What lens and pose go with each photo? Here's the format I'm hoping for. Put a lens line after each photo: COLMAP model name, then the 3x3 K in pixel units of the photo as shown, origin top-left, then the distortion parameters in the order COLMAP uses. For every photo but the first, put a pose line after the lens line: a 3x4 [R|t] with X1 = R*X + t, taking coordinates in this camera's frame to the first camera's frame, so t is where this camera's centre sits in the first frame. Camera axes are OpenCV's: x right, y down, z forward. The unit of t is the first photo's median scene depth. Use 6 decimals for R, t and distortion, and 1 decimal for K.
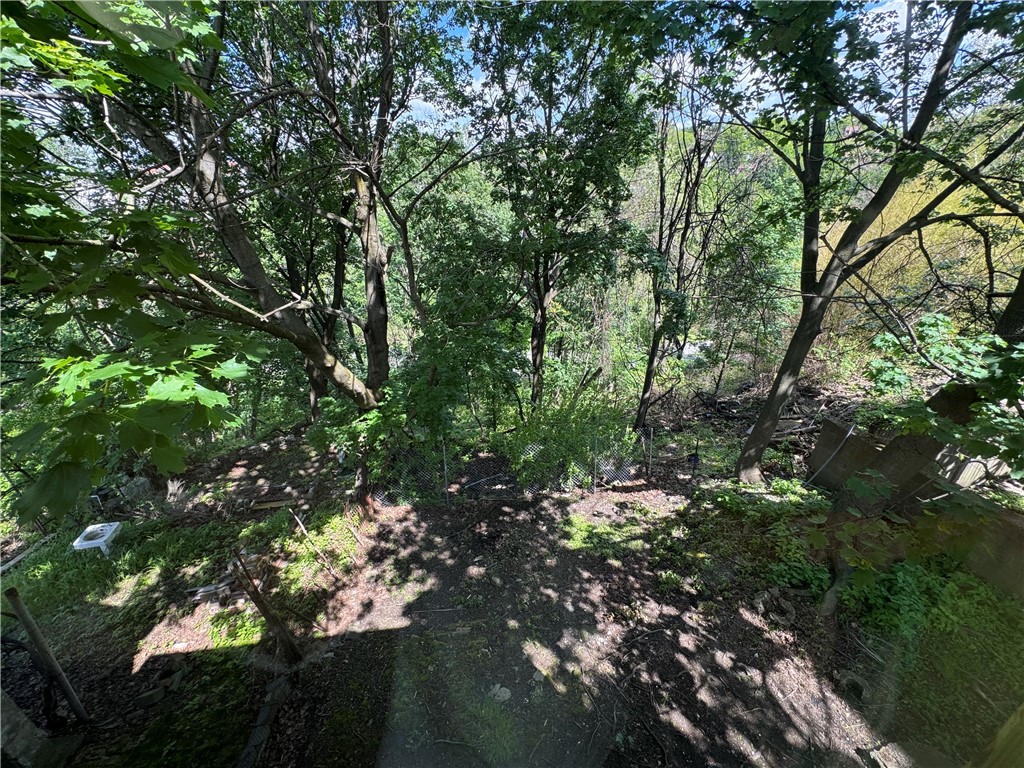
lens RADIAL K [[411.2, 0, 509.6], [0, 411.2, 390.0], [0, 0, 1]] dist [-0.003077, 0.000008]
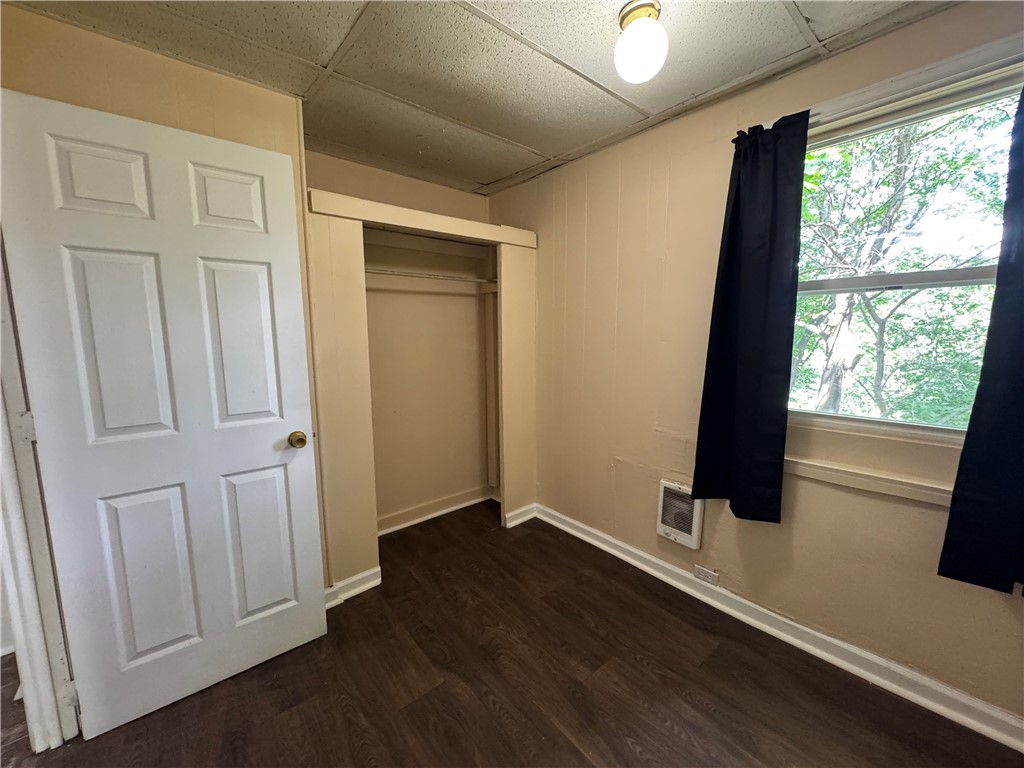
lens RADIAL K [[411.2, 0, 511.3], [0, 411.2, 385.7], [0, 0, 1]] dist [-0.003077, 0.000008]
pose [[0.569311, 0.109340, -0.814819, 0.051575], [-0.348045, 0.929973, -0.118385, 0.140245], [0.744815, 0.350992, 0.567499, -0.174193]]
